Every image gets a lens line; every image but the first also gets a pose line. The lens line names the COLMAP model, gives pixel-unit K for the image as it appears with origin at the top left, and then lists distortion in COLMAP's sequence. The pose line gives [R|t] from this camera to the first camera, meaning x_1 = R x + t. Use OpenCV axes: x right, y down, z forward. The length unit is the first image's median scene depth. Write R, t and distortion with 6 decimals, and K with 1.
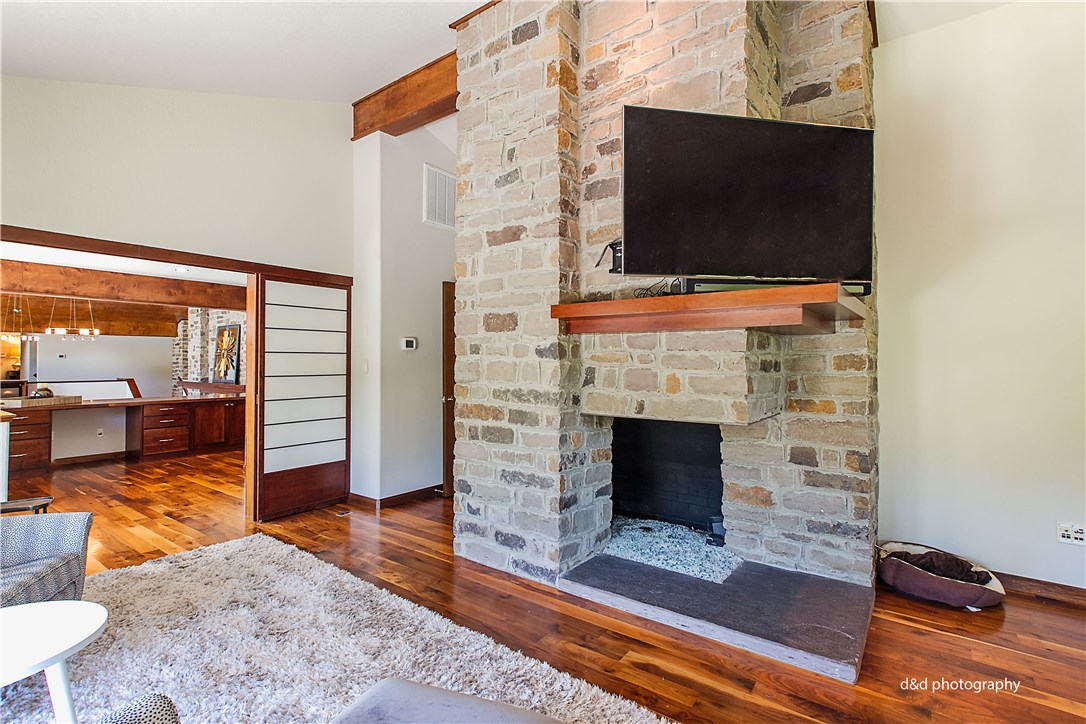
lens RADIAL K [[504.0, 0, 540.2], [0, 504.0, 357.3], [0, 0, 1]] dist [0.003150, 0.001347]
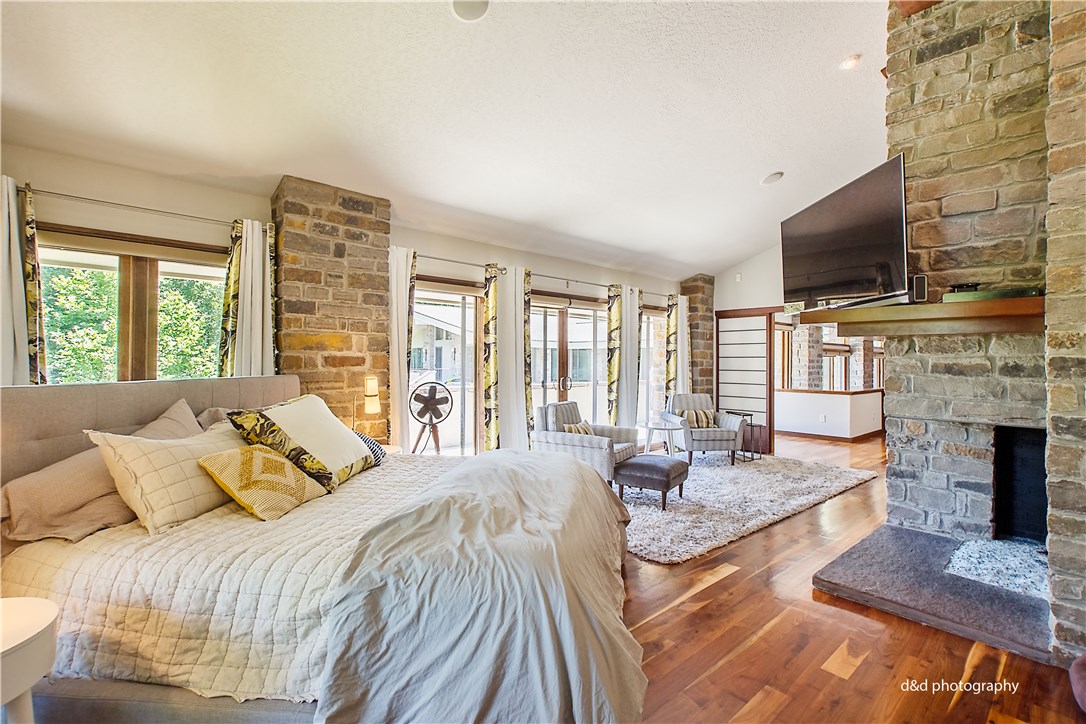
lens RADIAL K [[504.0, 0, 540.2], [0, 504.0, 357.3], [0, 0, 1]] dist [0.003150, 0.001347]
pose [[-0.197217, -0.012313, -0.980282, 1.463198], [0.003847, 0.999904, -0.013333, 0.005648], [0.980352, -0.006401, -0.197151, 0.349389]]
